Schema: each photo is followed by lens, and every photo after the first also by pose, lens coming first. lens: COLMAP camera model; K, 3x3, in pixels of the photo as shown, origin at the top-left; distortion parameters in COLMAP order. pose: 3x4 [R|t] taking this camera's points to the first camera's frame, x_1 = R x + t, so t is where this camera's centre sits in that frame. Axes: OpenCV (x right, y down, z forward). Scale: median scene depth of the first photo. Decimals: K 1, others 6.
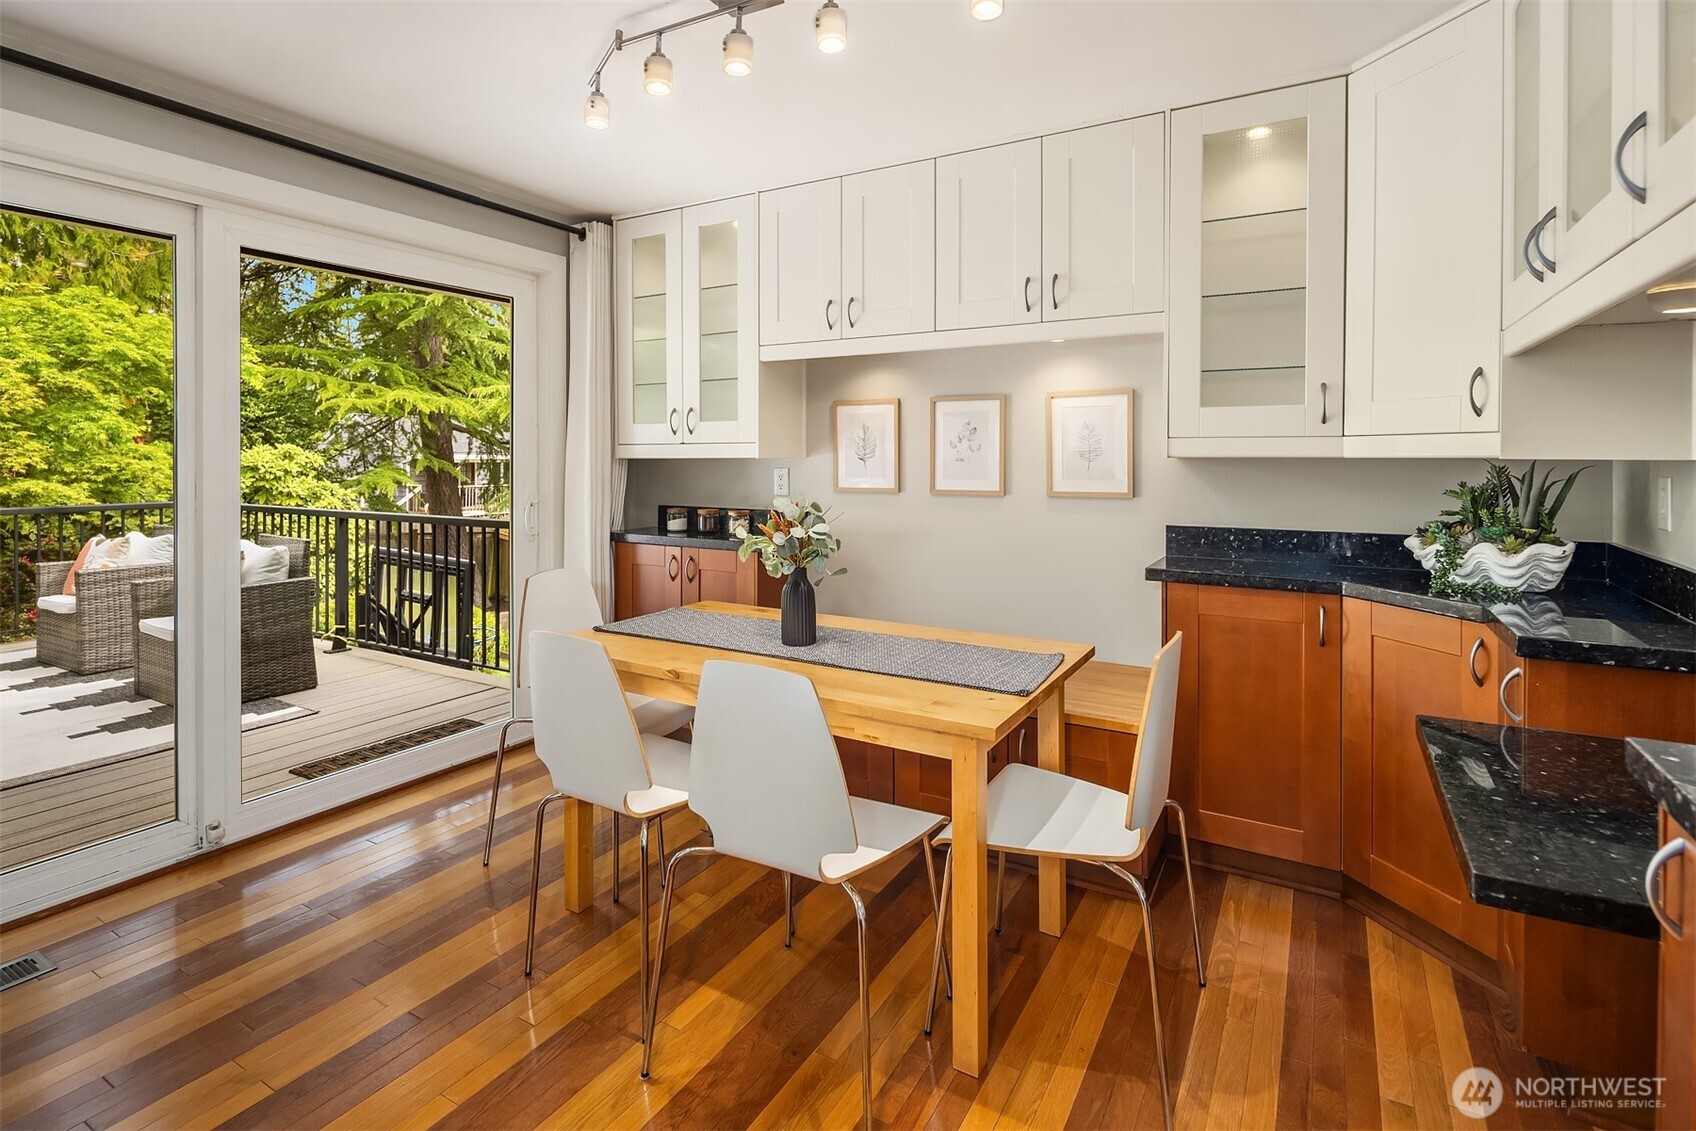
lens RADIAL K [[829.4, 0, 859.6], [0, 829.4, 443.4], [0, 0, 1]] dist [0.002589, 0.000856]
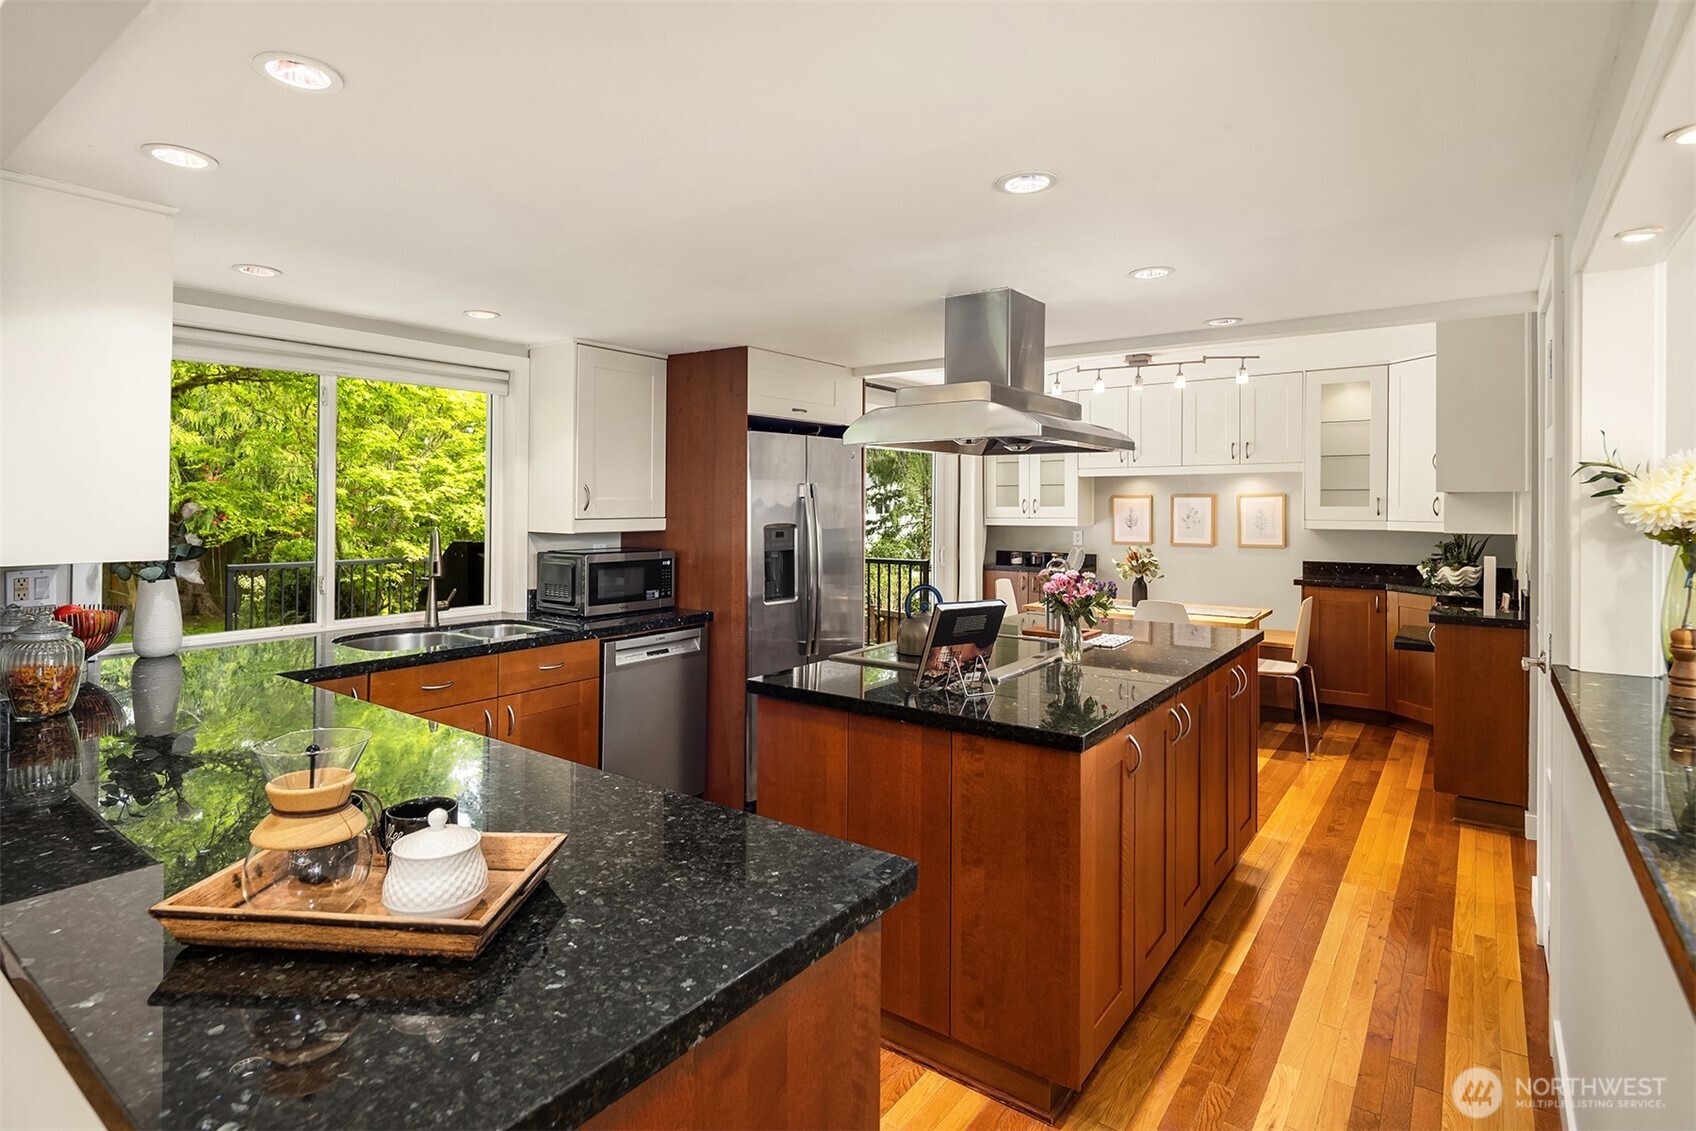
lens RADIAL K [[862.5, 0, 820.4], [0, 862.5, 492.6], [0, 0, 1]] dist [-0.001125, 0.000341]
pose [[0.989920, -0.005679, -0.141511, -0.559337], [0.006101, 0.999978, 0.002547, -0.090951], [0.141493, -0.003385, 0.989933, -1.404773]]
